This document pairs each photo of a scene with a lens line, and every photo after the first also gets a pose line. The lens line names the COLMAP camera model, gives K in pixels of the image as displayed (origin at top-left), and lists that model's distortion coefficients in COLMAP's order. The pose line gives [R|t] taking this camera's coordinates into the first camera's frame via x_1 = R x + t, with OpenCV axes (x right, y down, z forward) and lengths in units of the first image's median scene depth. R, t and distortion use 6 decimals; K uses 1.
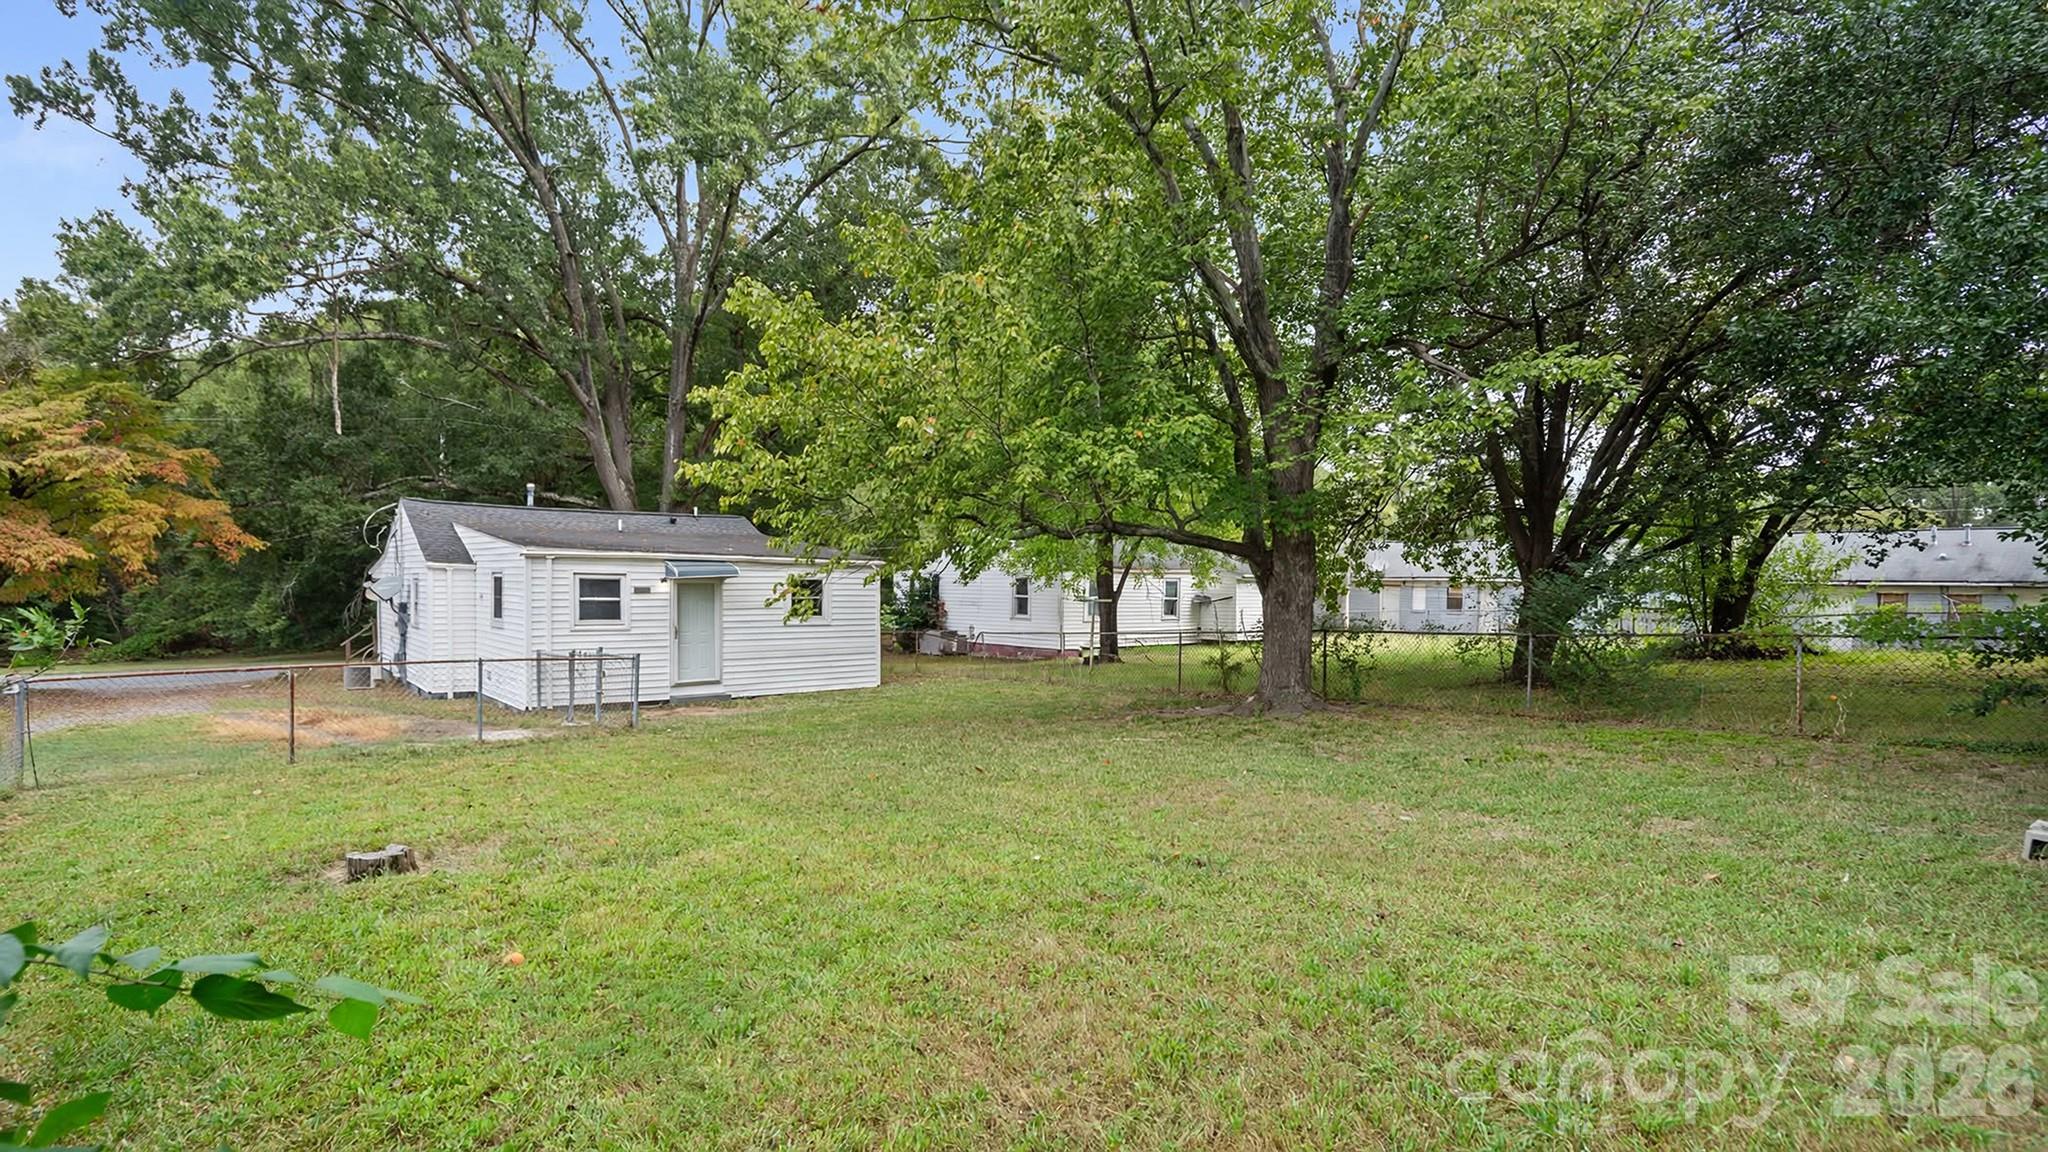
lens RADIAL K [[962.4, 0, 1024.2], [0, 962.4, 620.9], [0, 0, 1]] dist [-0.004411, 0.001946]
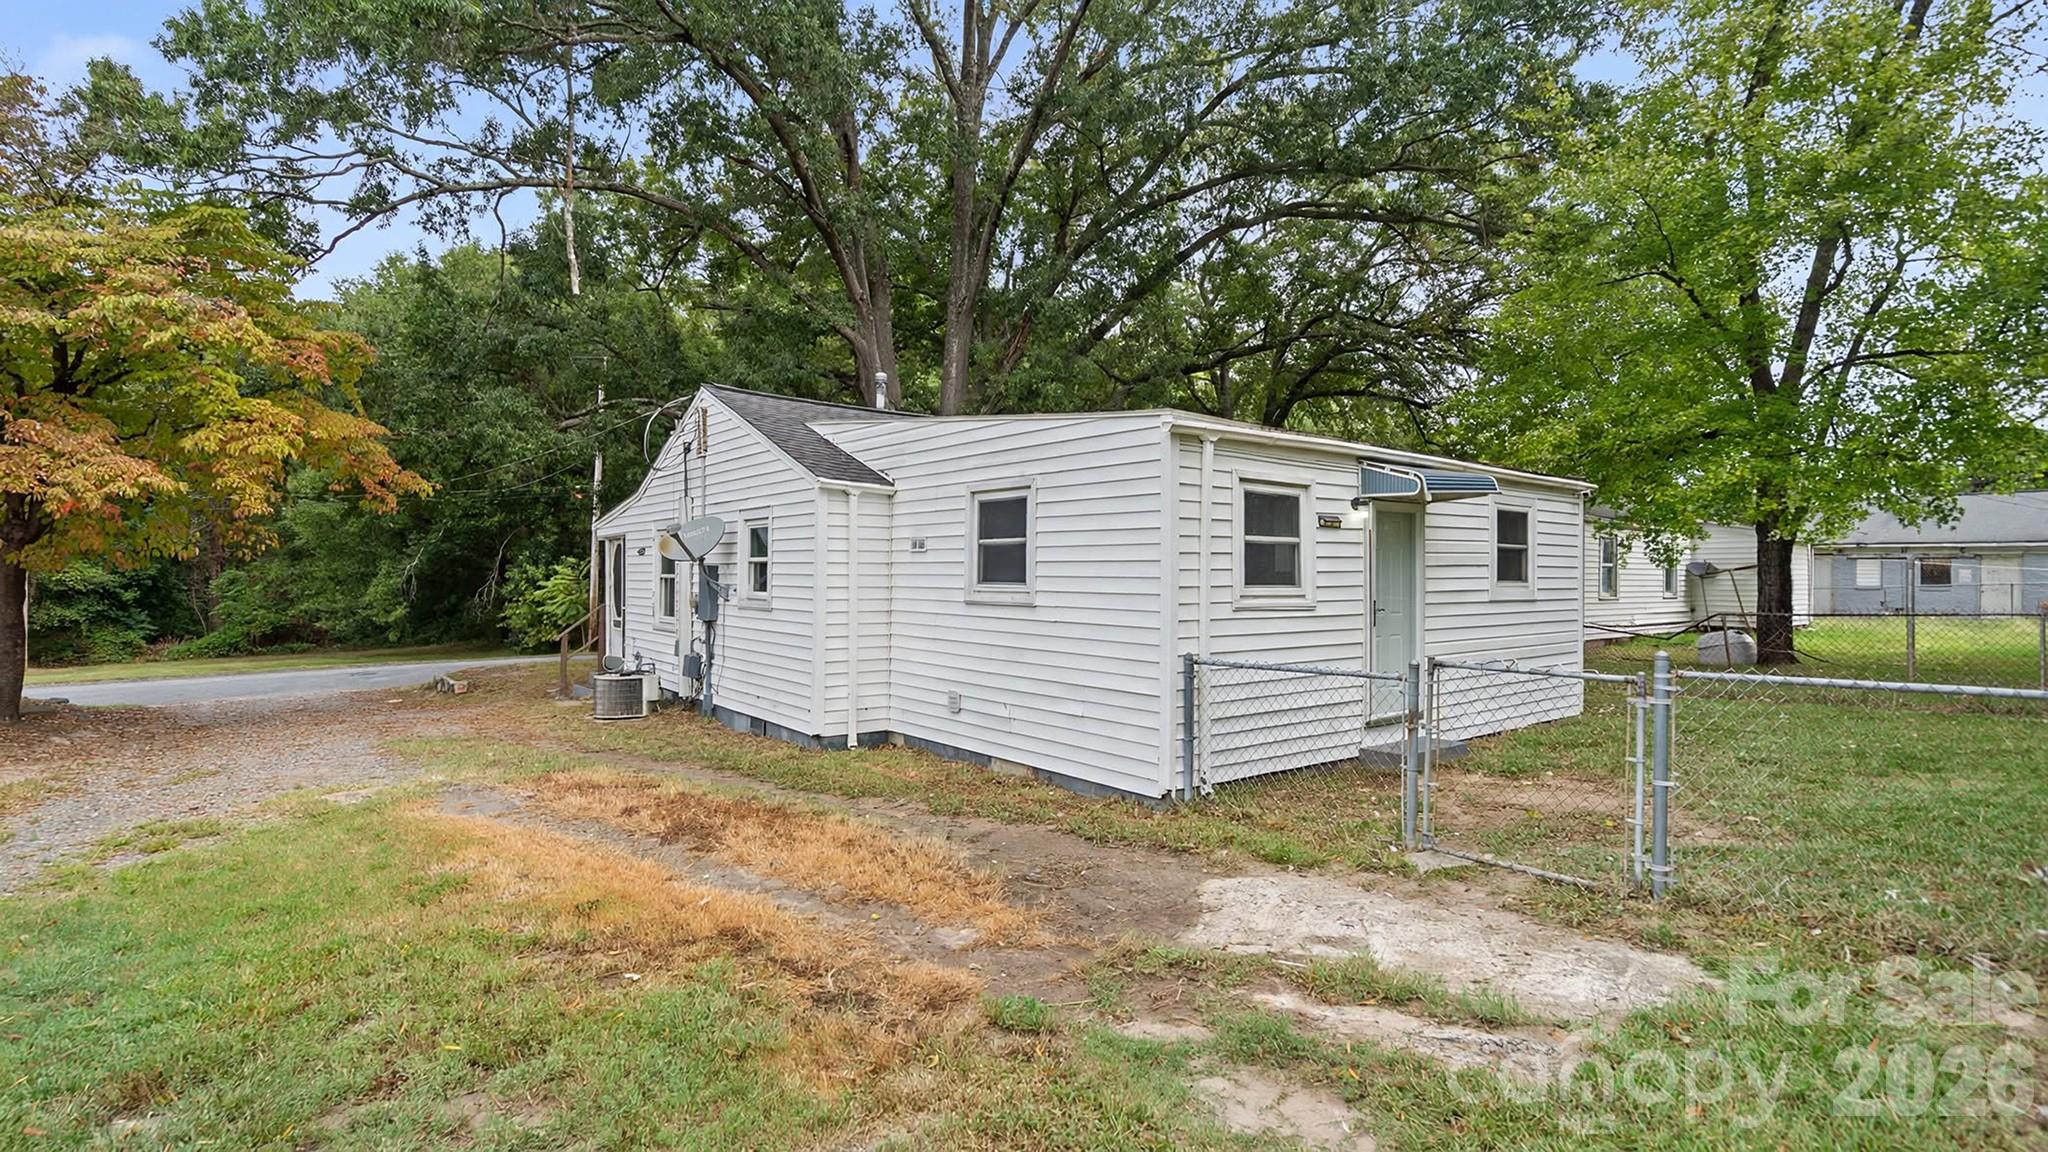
lens RADIAL K [[962.4, 0, 1035.9], [0, 962.4, 567.8], [0, 0, 1]] dist [-0.004411, 0.001946]
pose [[0.999121, -0.008047, -0.041134, -0.417207], [0.006296, 0.999076, -0.042516, 0.007129], [0.041438, 0.042220, 0.998249, 0.428802]]
